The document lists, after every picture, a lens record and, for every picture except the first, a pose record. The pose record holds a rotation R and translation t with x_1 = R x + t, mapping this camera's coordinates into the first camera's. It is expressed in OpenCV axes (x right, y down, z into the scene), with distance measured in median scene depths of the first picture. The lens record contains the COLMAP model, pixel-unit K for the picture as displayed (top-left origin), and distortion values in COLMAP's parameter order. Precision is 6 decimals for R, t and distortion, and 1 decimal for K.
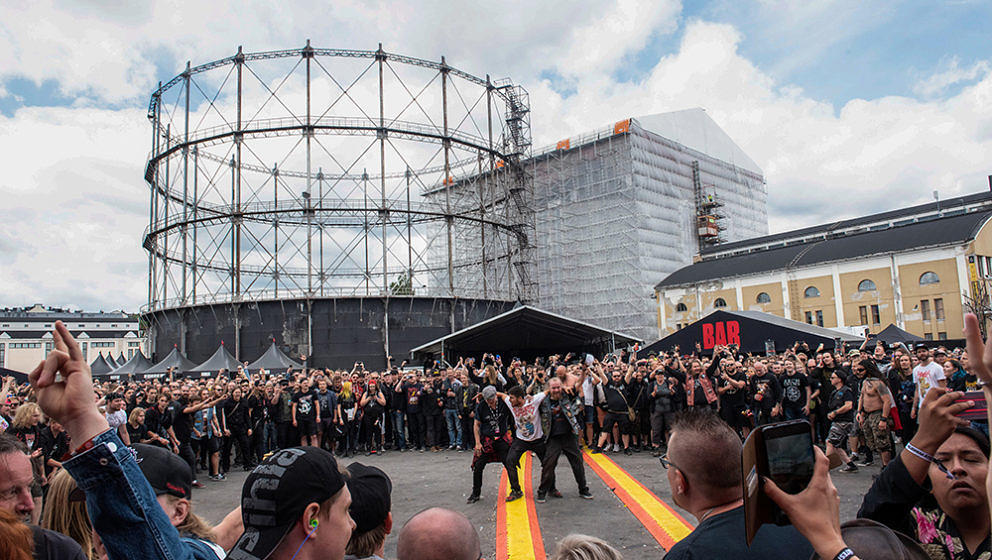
lens RADIAL K [[697.3, 0, 496.0], [0, 697.3, 280.0], [0, 0, 1]] dist [-0.038737, -0.002785]
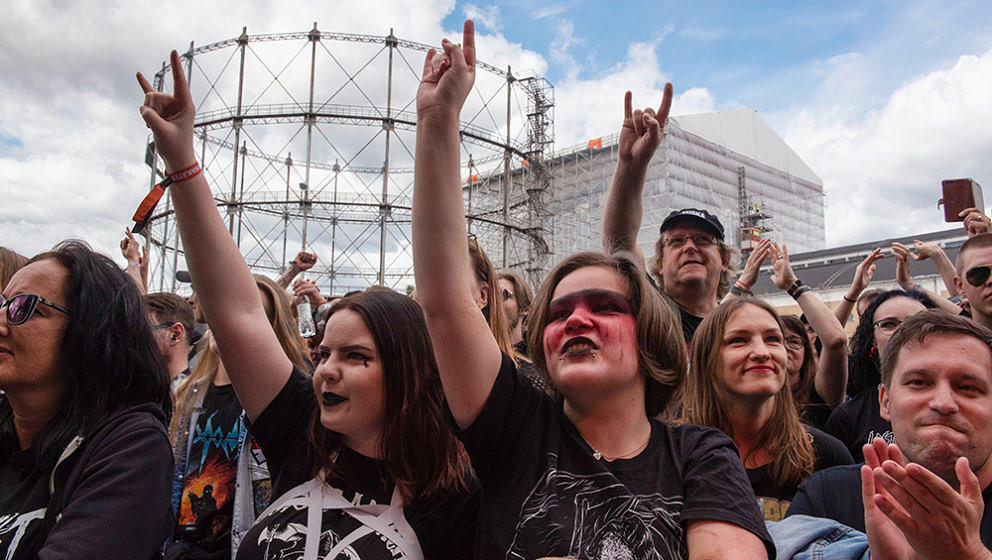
lens RADIAL K [[763.0, 0, 496.0], [0, 763.0, 280.0], [0, 0, 1]] dist [-0.022764, -0.002091]
pose [[0.996415, 0.048233, -0.069498, 0.055061], [-0.049087, 0.998738, -0.010644, 0.002509], [0.068897, 0.014017, 0.997525, -0.010446]]
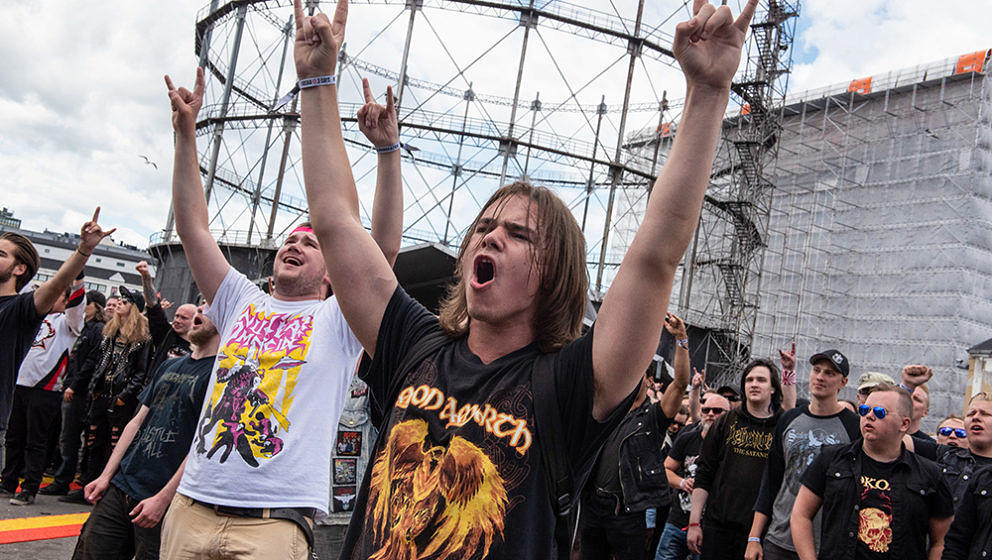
lens RADIAL K [[1037.9, 0, 496.0], [0, 1037.9, 280.0], [0, 0, 1]] dist [0.047573, 0.005096]
pose [[0.949520, 0.167622, -0.265171, 0.080915], [-0.171928, 0.985084, 0.007061, 0.014519], [0.262399, 0.038886, 0.964176, 0.098127]]
